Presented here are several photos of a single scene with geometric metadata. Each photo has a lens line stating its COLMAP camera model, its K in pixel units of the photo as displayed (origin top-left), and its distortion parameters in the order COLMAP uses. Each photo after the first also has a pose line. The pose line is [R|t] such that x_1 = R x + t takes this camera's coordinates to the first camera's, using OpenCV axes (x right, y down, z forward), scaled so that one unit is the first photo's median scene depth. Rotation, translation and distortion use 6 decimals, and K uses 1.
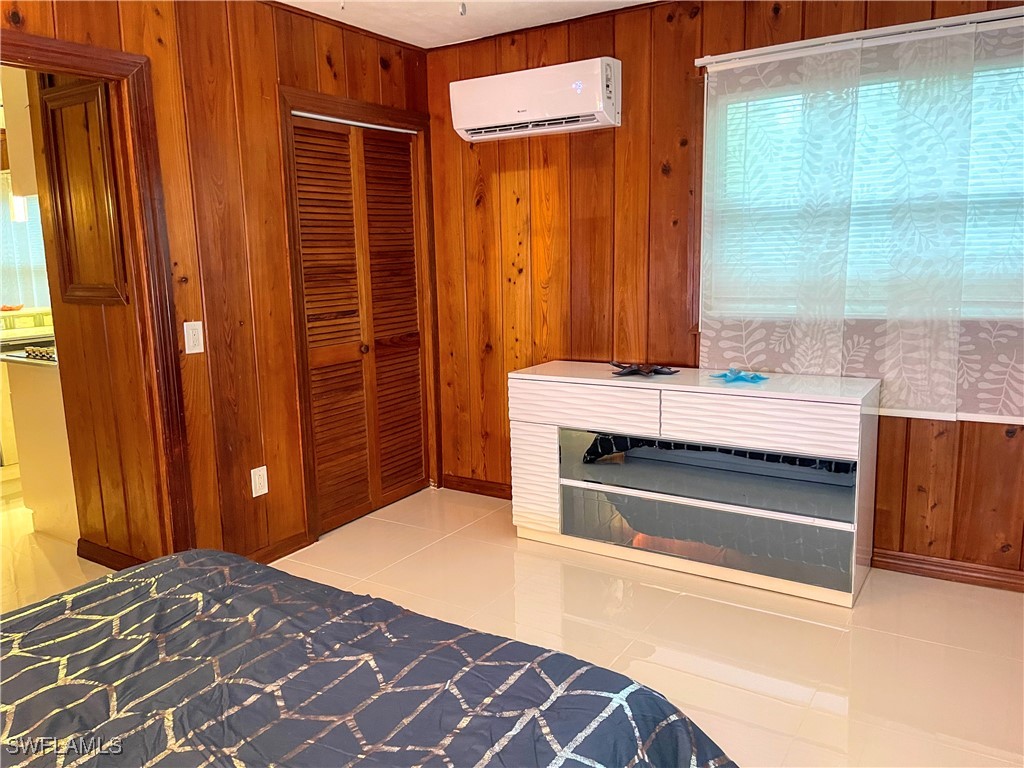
lens RADIAL K [[766.6, 0, 501.5], [0, 766.6, 383.1], [0, 0, 1]] dist [0.070498, -0.098275]
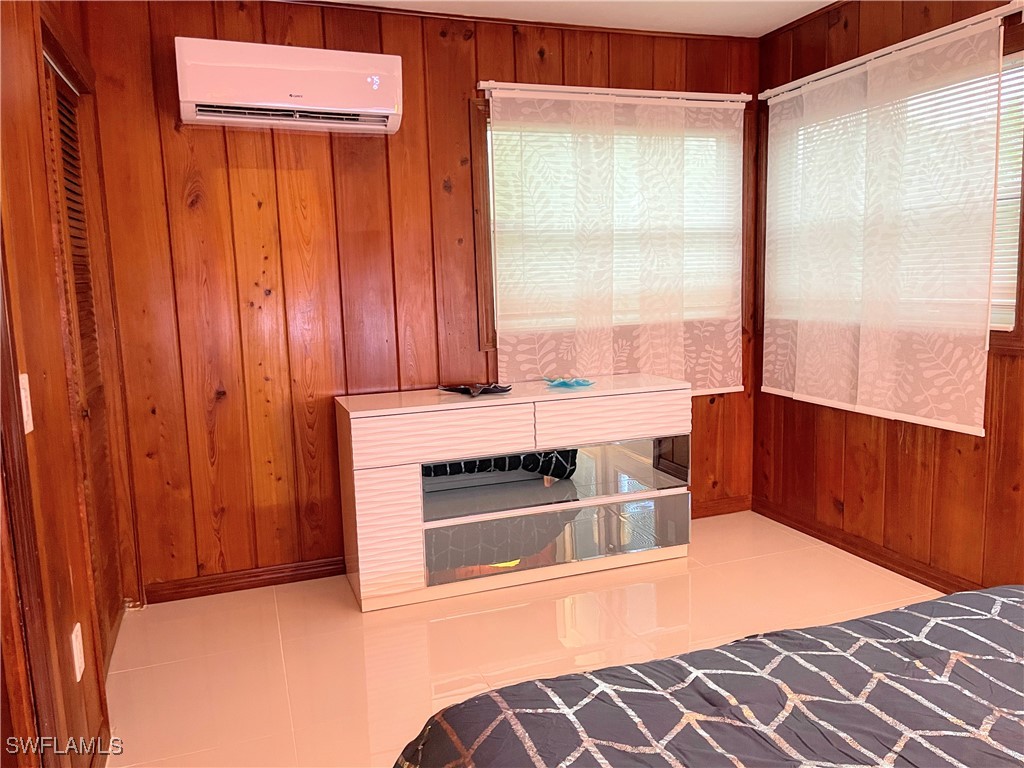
lens RADIAL K [[766.6, 0, 510.9], [0, 766.6, 387.2], [0, 0, 1]] dist [0.070498, -0.098275]
pose [[0.596246, -0.102084, 0.796285, -0.601247], [0.146165, 0.989108, 0.017358, -0.033228], [-0.789383, 0.106039, 0.604673, 0.413991]]
